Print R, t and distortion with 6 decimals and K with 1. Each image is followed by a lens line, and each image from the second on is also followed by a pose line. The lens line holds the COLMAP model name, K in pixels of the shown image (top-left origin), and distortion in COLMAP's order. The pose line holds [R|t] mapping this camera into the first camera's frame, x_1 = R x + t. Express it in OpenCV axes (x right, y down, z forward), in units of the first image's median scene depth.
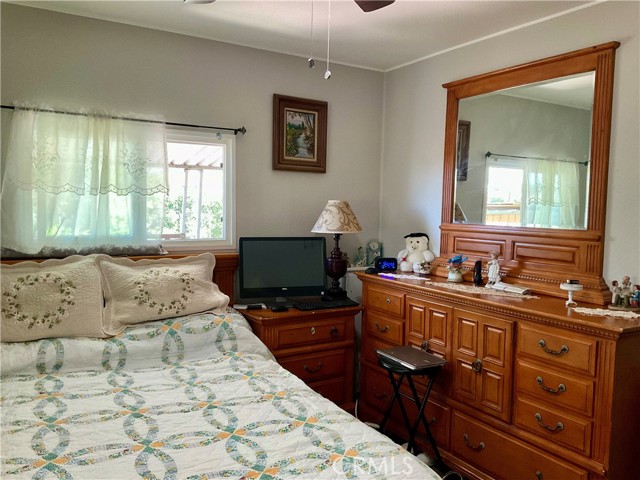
lens RADIAL K [[525.9, 0, 317.2], [0, 525.9, 242.3], [0, 0, 1]] dist [0.074378, -0.150510]
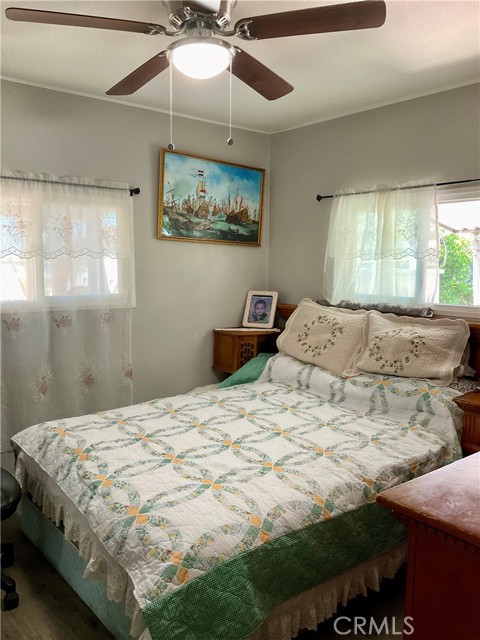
lens RADIAL K [[525.9, 0, 238.0], [0, 525.9, 316.9], [0, 0, 1]] dist [0.074378, -0.150510]
pose [[0.173325, 0.086051, -0.981098, 0.713145], [-0.090664, 0.993340, 0.071108, -0.018949], [0.980683, 0.076625, 0.179972, 0.526892]]
